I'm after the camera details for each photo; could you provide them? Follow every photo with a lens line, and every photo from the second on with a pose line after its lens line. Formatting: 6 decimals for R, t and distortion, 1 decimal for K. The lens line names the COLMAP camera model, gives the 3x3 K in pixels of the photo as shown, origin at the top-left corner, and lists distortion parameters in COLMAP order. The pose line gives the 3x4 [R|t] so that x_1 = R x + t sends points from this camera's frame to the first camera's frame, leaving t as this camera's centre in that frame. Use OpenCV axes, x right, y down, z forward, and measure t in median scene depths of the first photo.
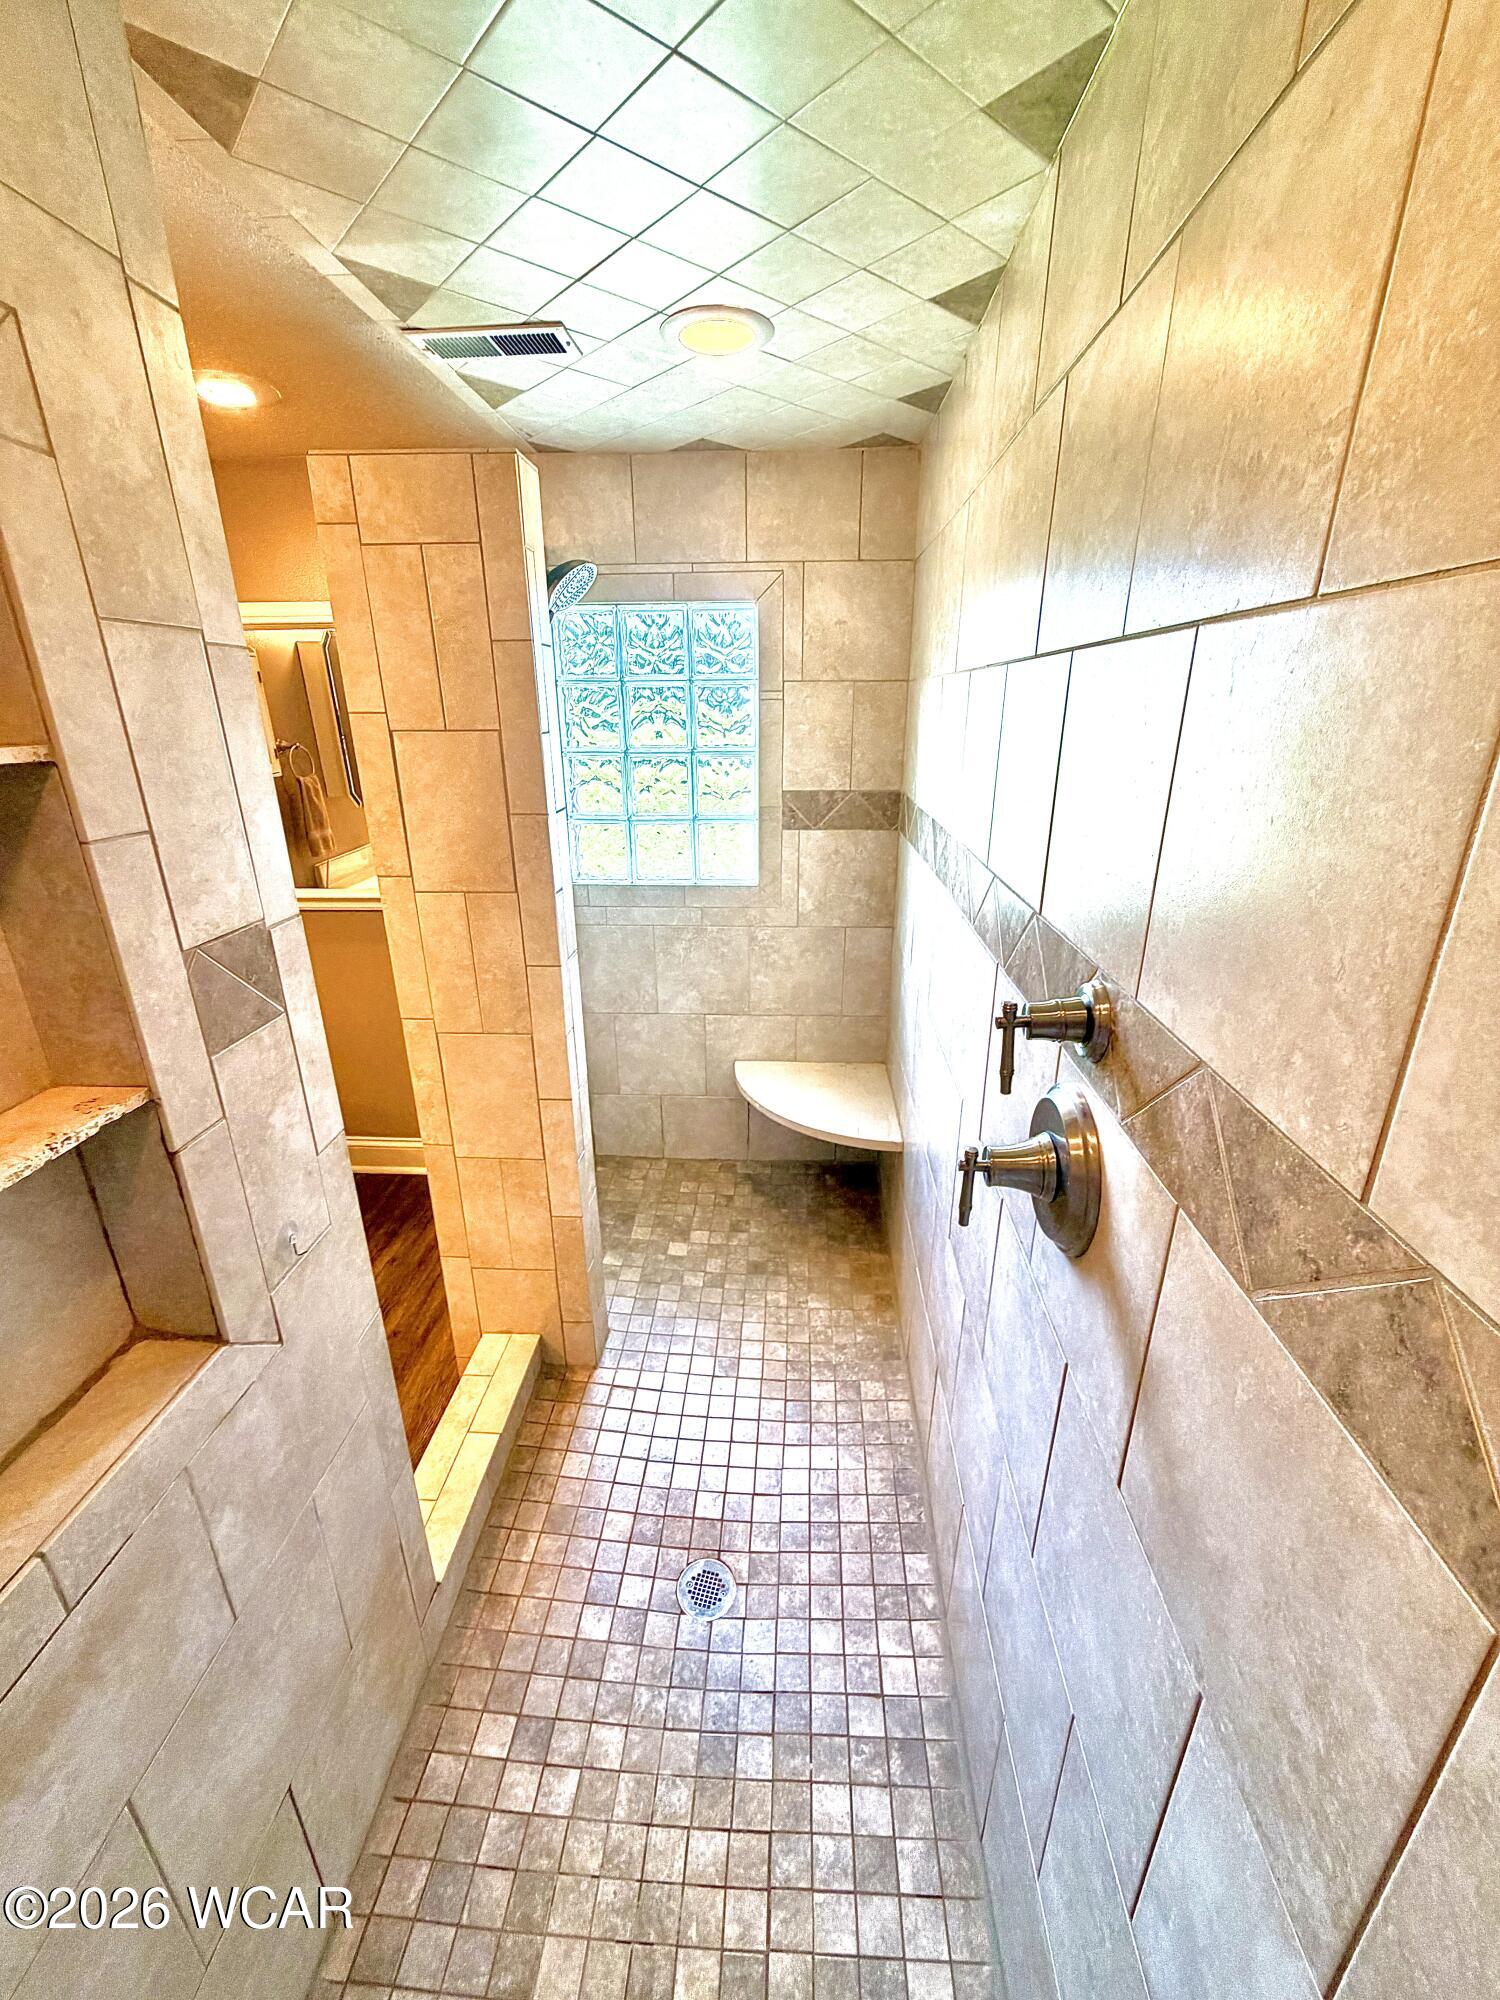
lens RADIAL K [[805.3, 0, 751.6], [0, 805.3, 1001.4], [0, 0, 1]] dist [-0.001891, -0.000342]
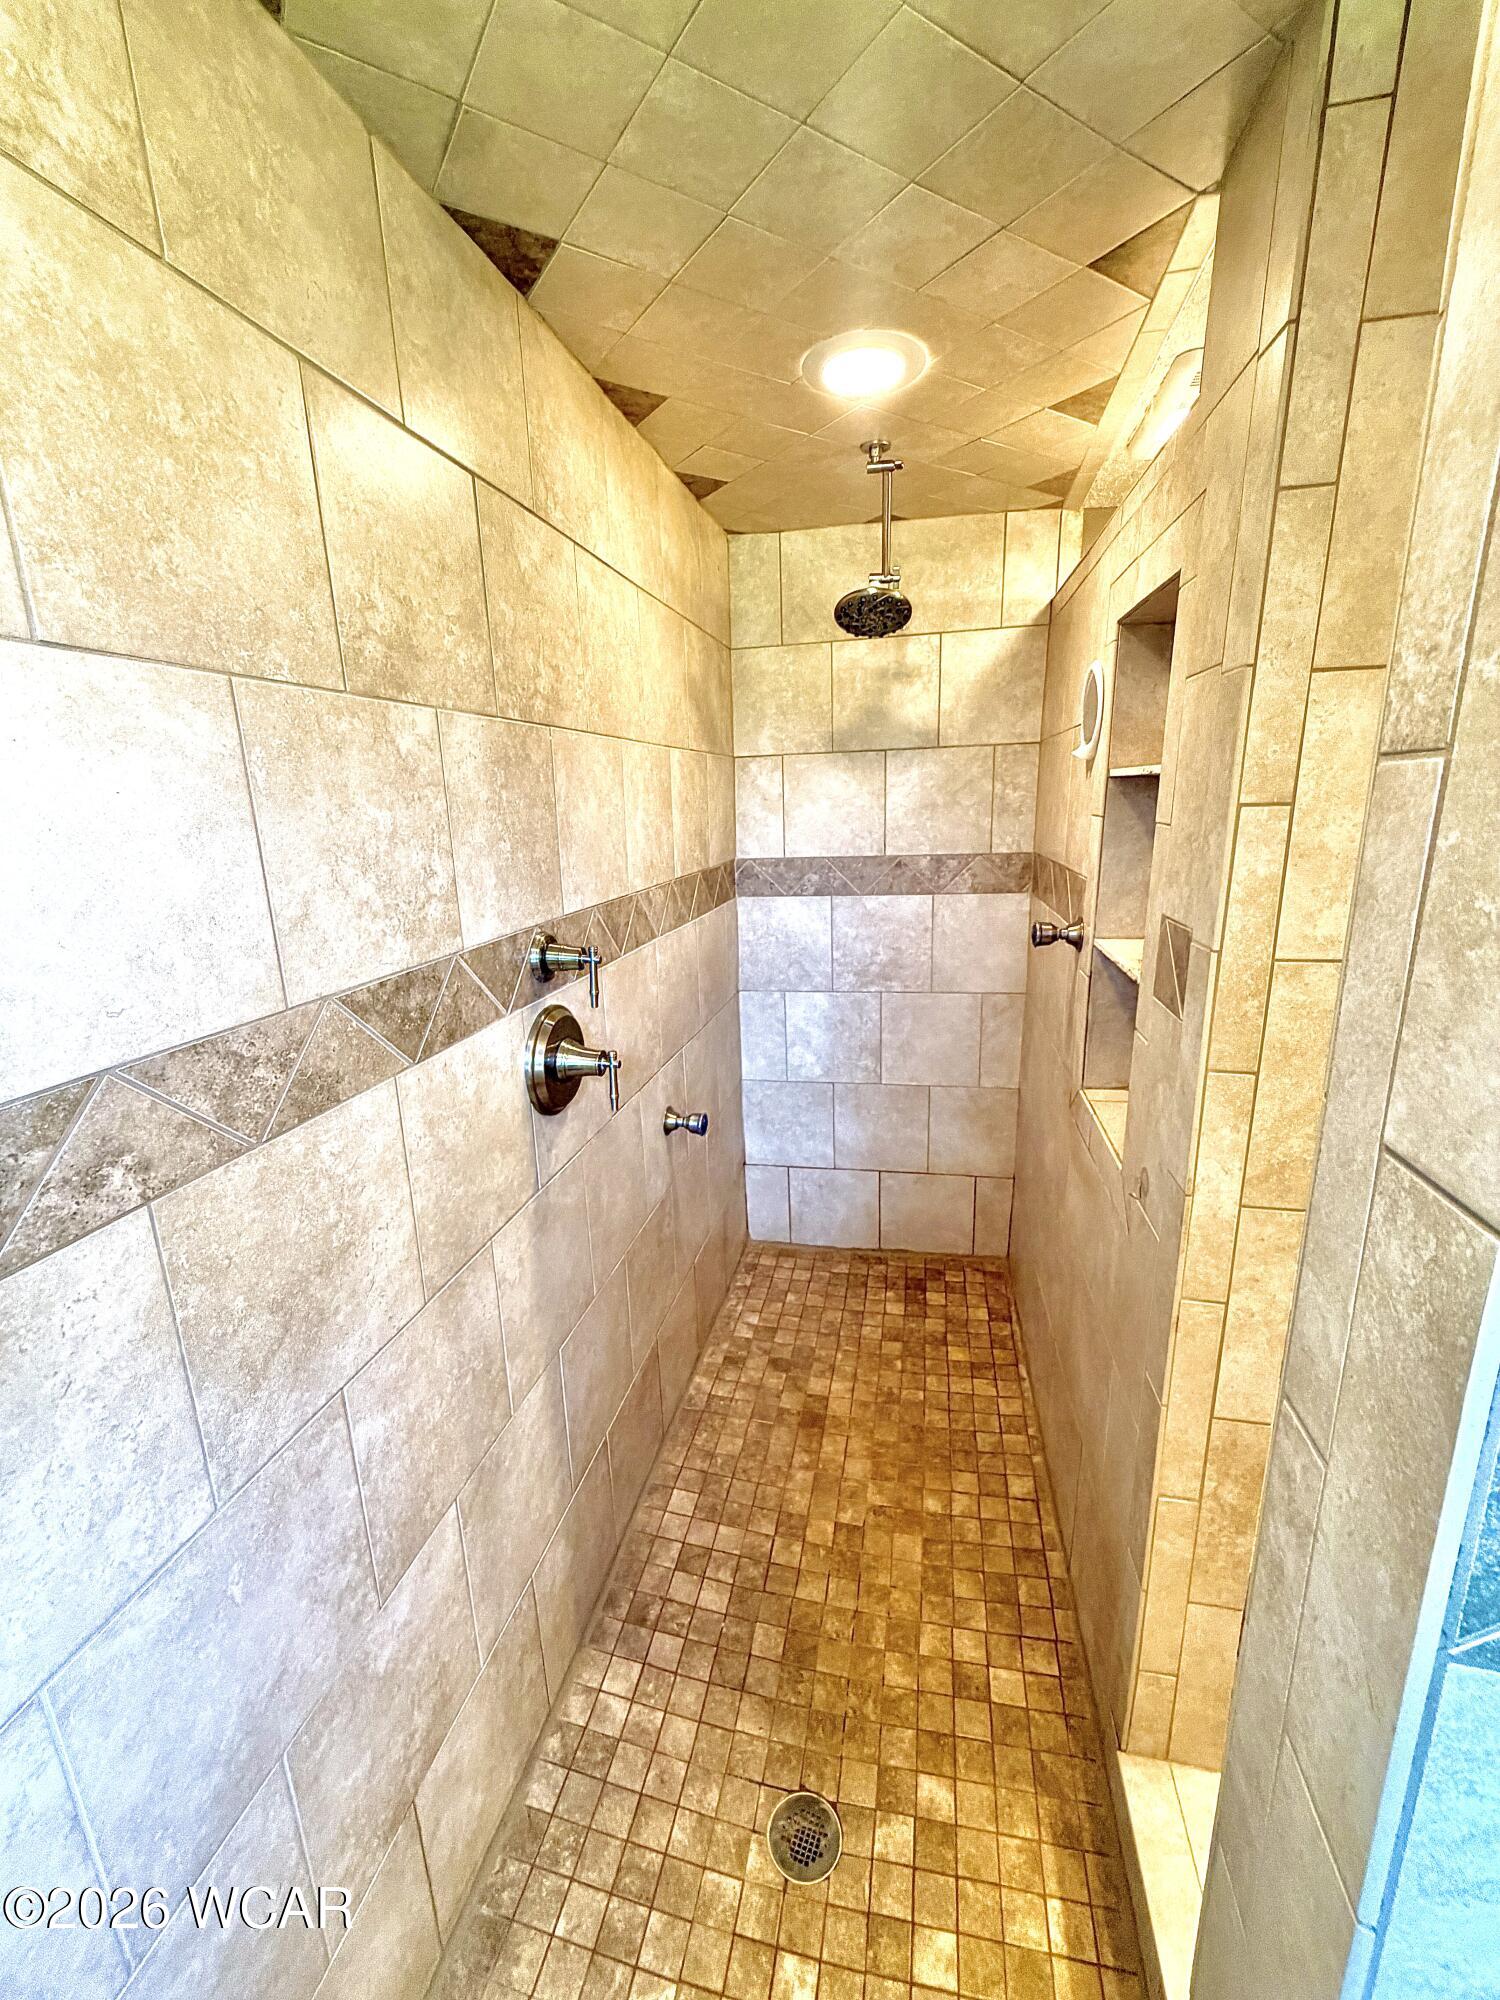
lens RADIAL K [[805.3, 0, 754.3], [0, 805.3, 995.3], [0, 0, 1]] dist [-0.001891, -0.000342]
pose [[-0.988066, -0.012563, 0.153518, -0.134549], [0.076598, 0.824618, 0.560481, -0.454394], [-0.133635, 0.565551, -0.813814, 1.340897]]
